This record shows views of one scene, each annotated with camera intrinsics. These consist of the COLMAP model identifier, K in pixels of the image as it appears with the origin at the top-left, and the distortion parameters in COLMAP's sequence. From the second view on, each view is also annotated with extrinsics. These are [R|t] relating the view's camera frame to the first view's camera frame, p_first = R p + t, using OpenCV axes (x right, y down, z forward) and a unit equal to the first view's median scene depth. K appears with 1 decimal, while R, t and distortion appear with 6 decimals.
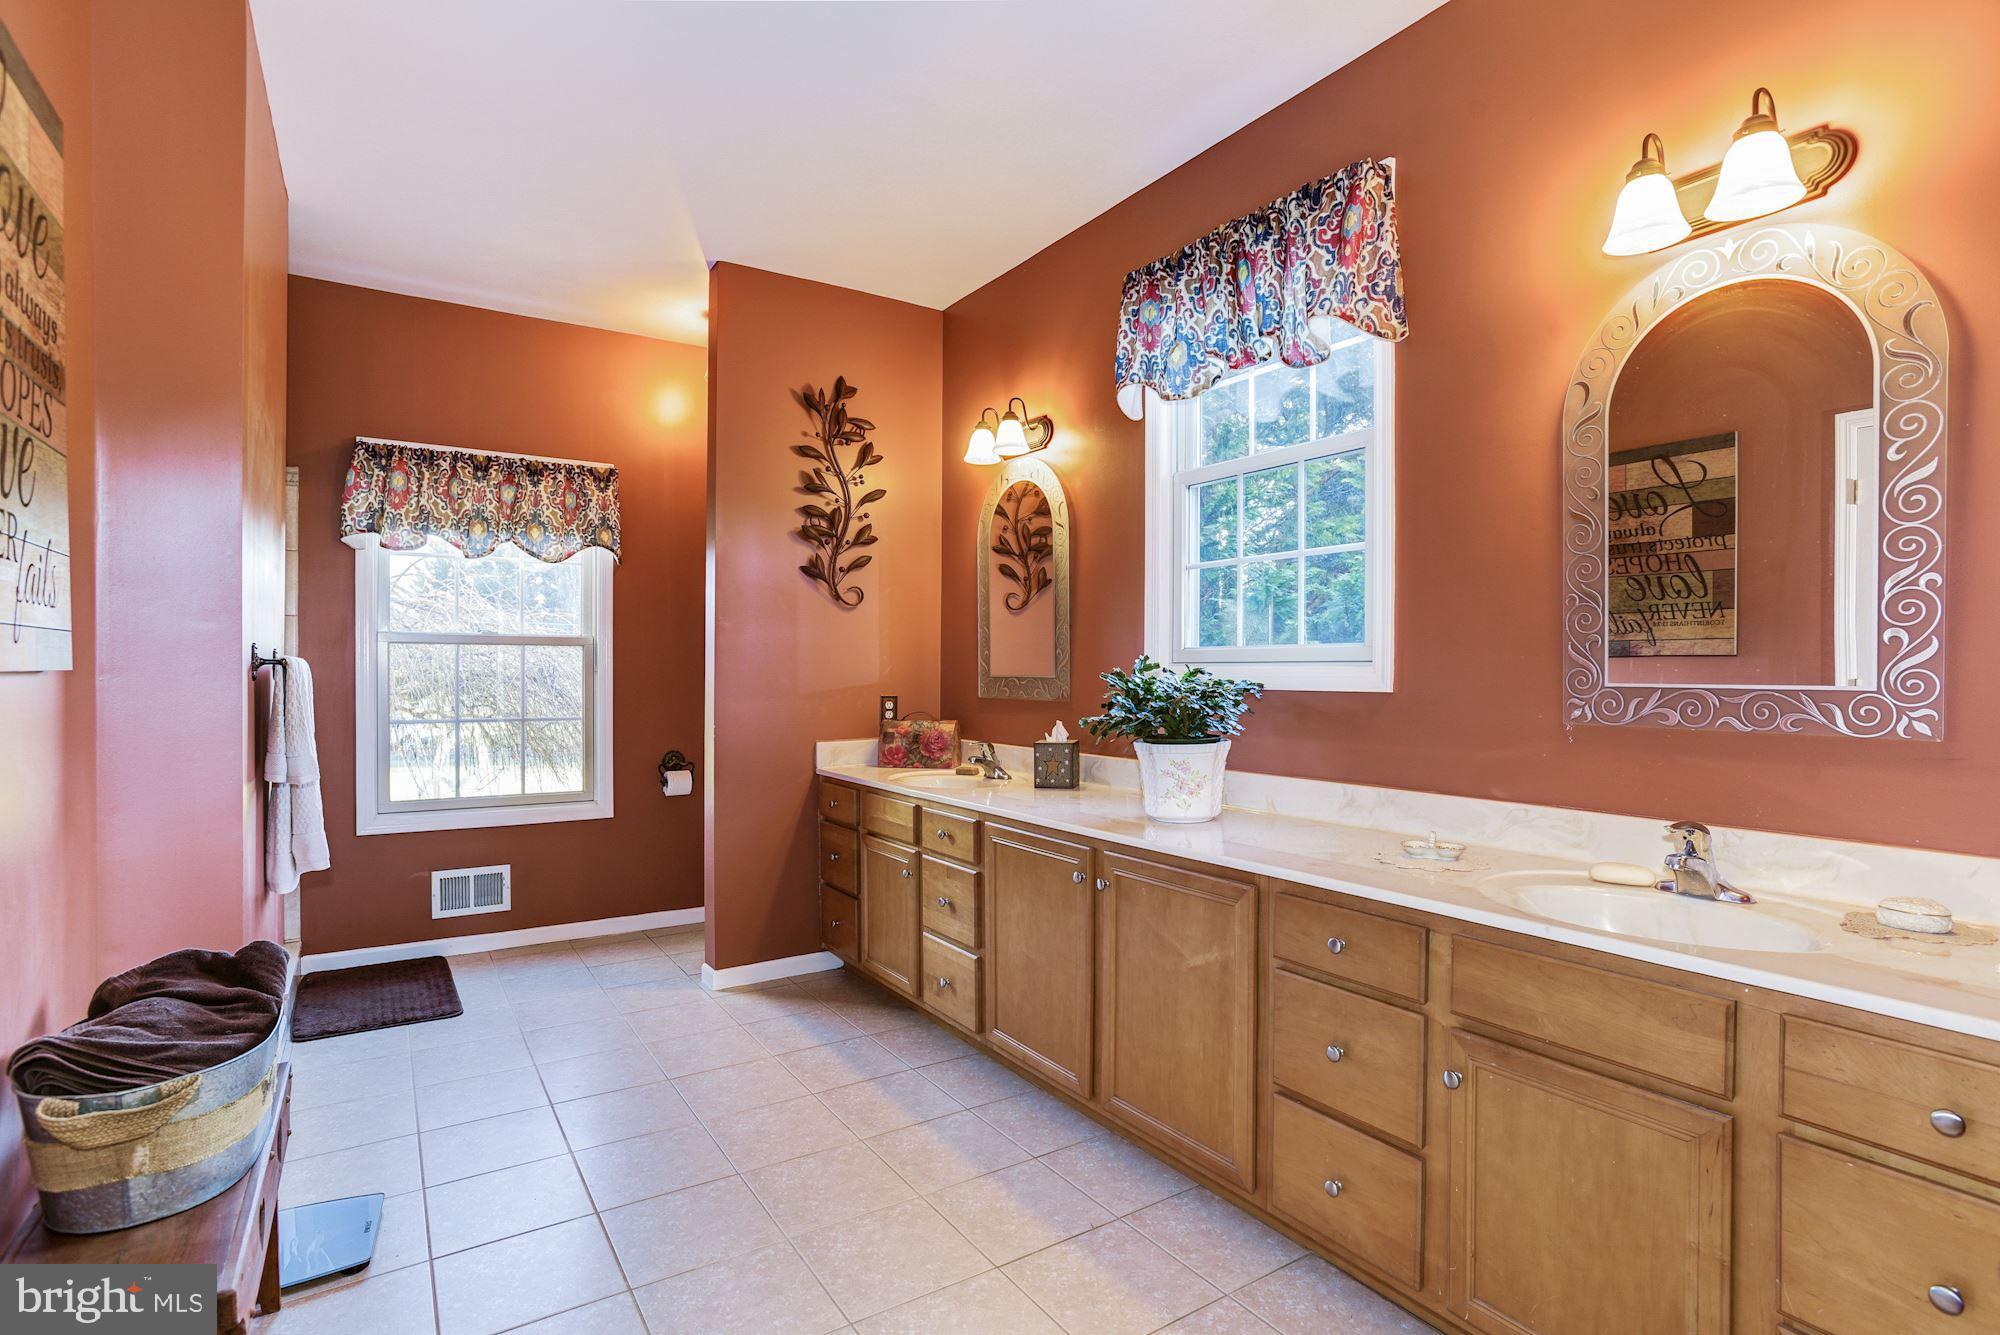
lens RADIAL K [[970.8, 0, 996.8], [0, 970.8, 674.3], [0, 0, 1]] dist [-0.031920, 0.011426]
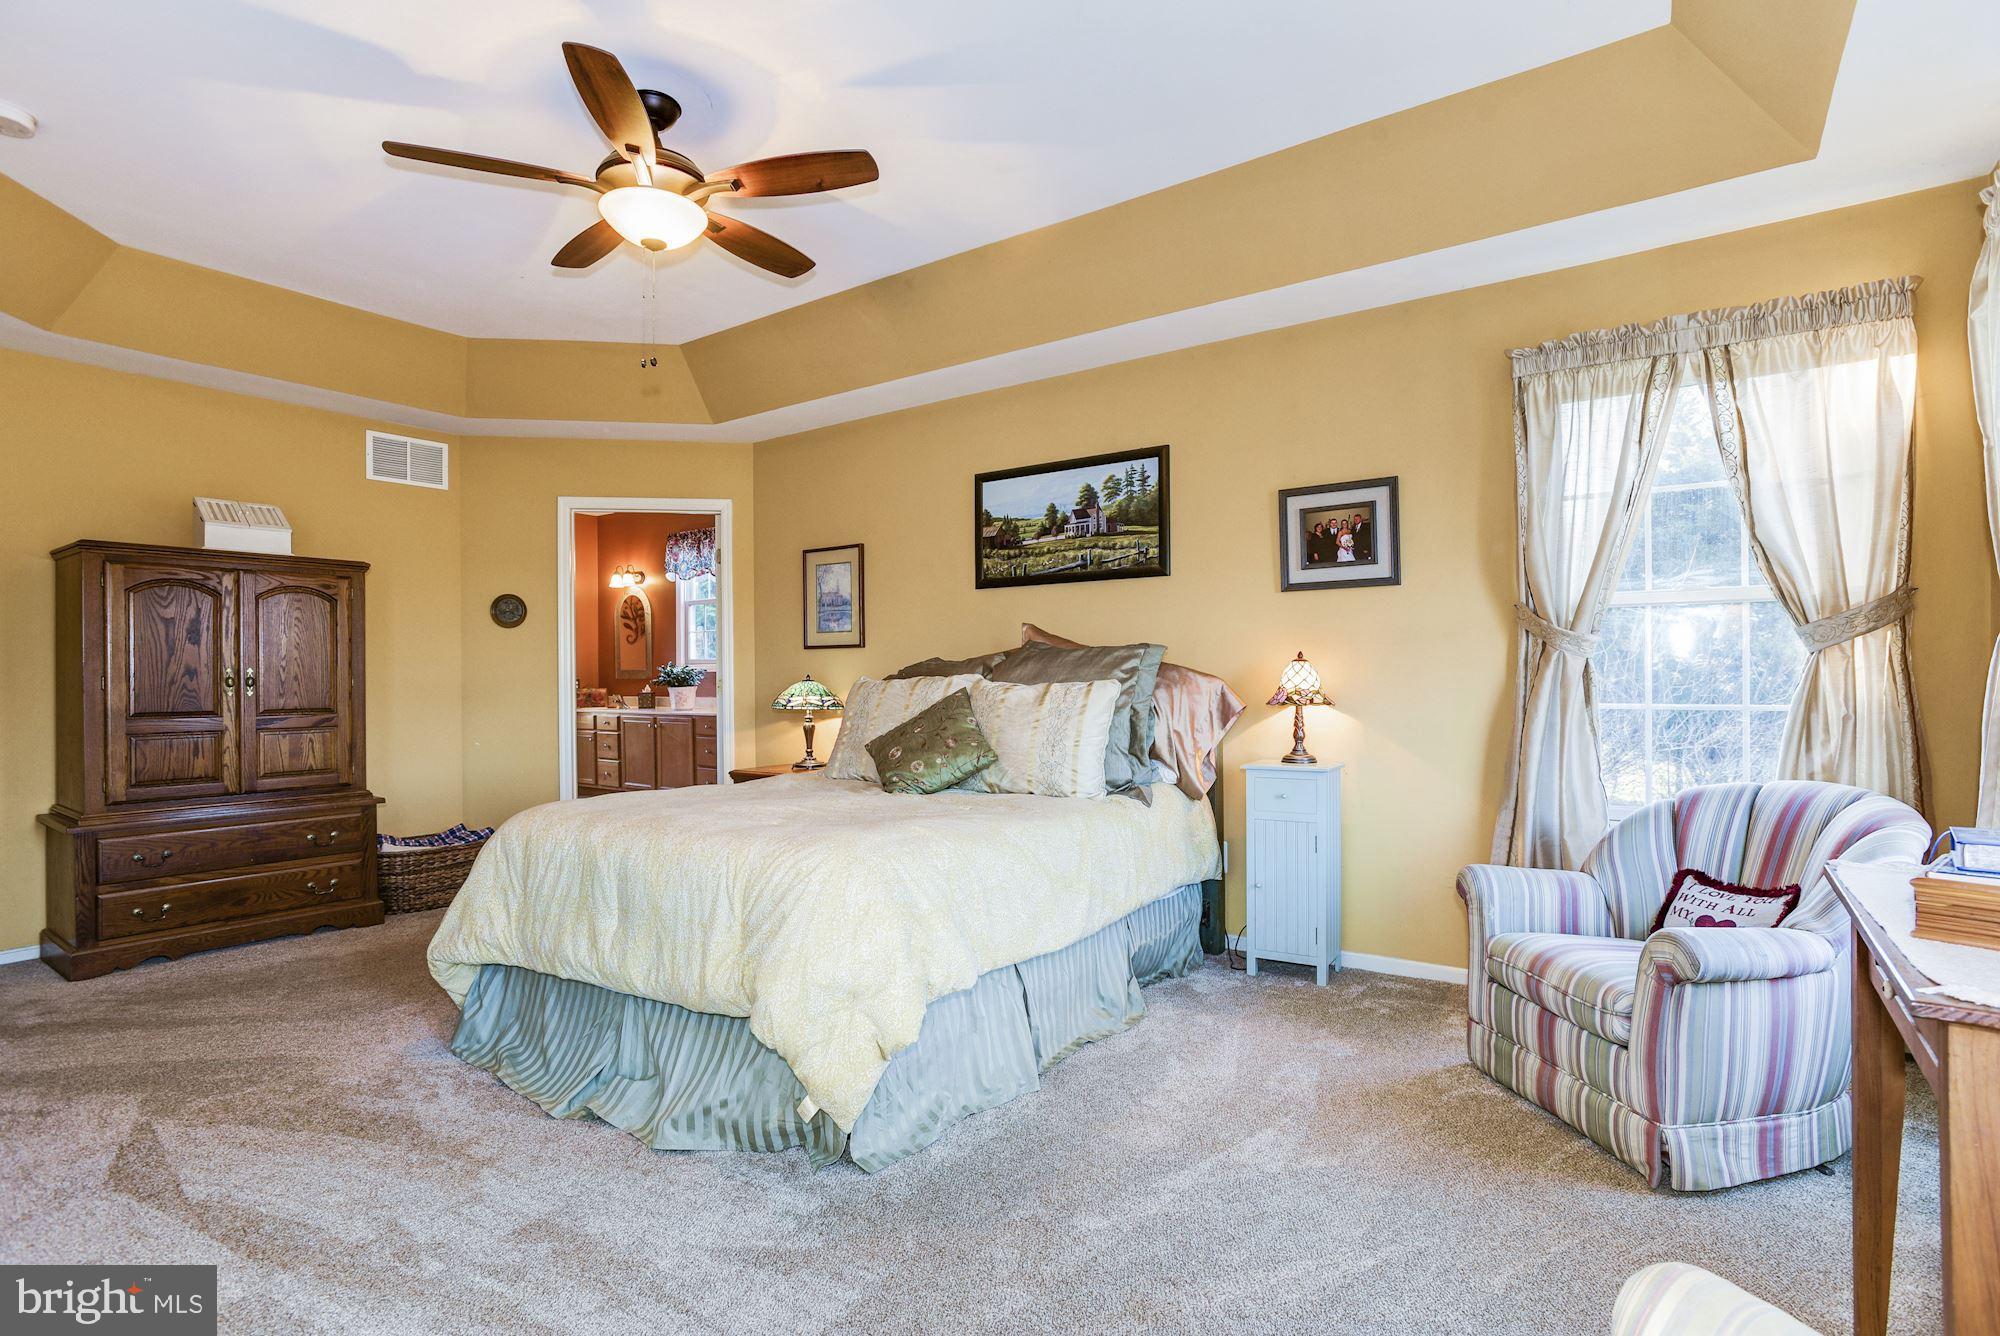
lens RADIAL K [[970.8, 0, 996.8], [0, 970.8, 674.8], [0, 0, 1]] dist [-0.031920, 0.011426]
pose [[0.930556, -0.015449, 0.365824, -0.018903], [0.014431, 0.999881, 0.005518, 0.017506], [-0.365865, 0.000144, 0.930668, -1.989058]]
